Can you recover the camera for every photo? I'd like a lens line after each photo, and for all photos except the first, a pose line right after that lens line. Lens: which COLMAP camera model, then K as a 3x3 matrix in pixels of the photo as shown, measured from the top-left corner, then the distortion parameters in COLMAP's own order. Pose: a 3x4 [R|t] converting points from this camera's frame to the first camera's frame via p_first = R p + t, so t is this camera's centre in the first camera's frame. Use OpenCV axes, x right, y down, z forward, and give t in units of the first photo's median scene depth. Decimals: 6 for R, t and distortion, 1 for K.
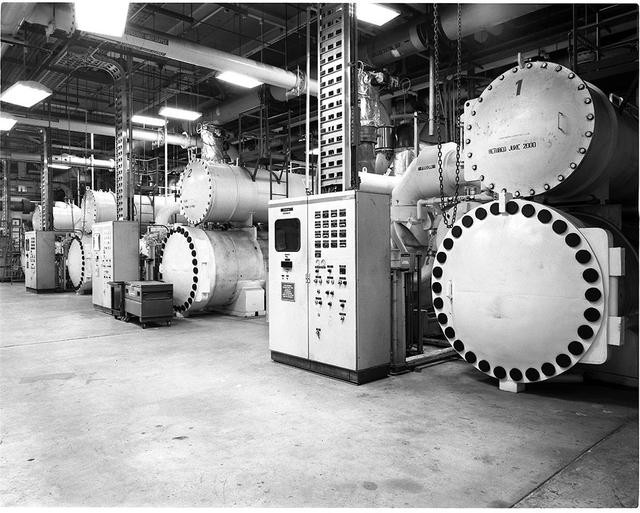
lens RADIAL K [[497.8, 0, 320.2], [0, 497.8, 254.9], [0, 0, 1]] dist [-0.002741, -0.001200]
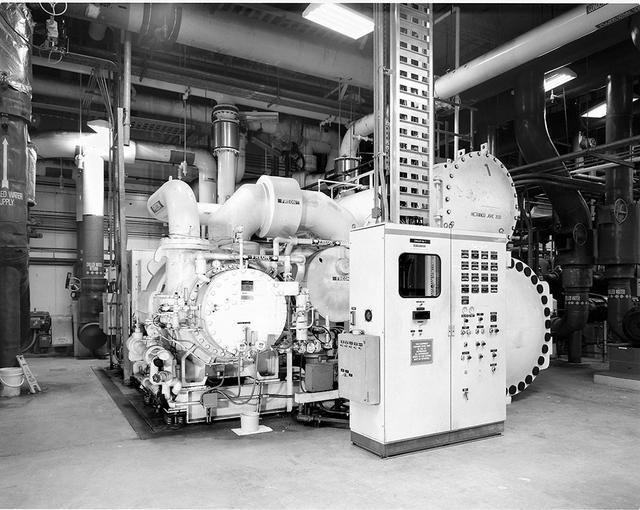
lens RADIAL K [[509.0, 0, 326.5], [0, 509.0, 295.4], [0, 0, 1]] dist [-0.006749, -0.001520]
pose [[0.198793, 0.000762, 0.980041, -0.914119], [0.011656, 0.999927, -0.003142, -0.010330], [-0.979972, 0.012048, 0.198769, 1.077989]]
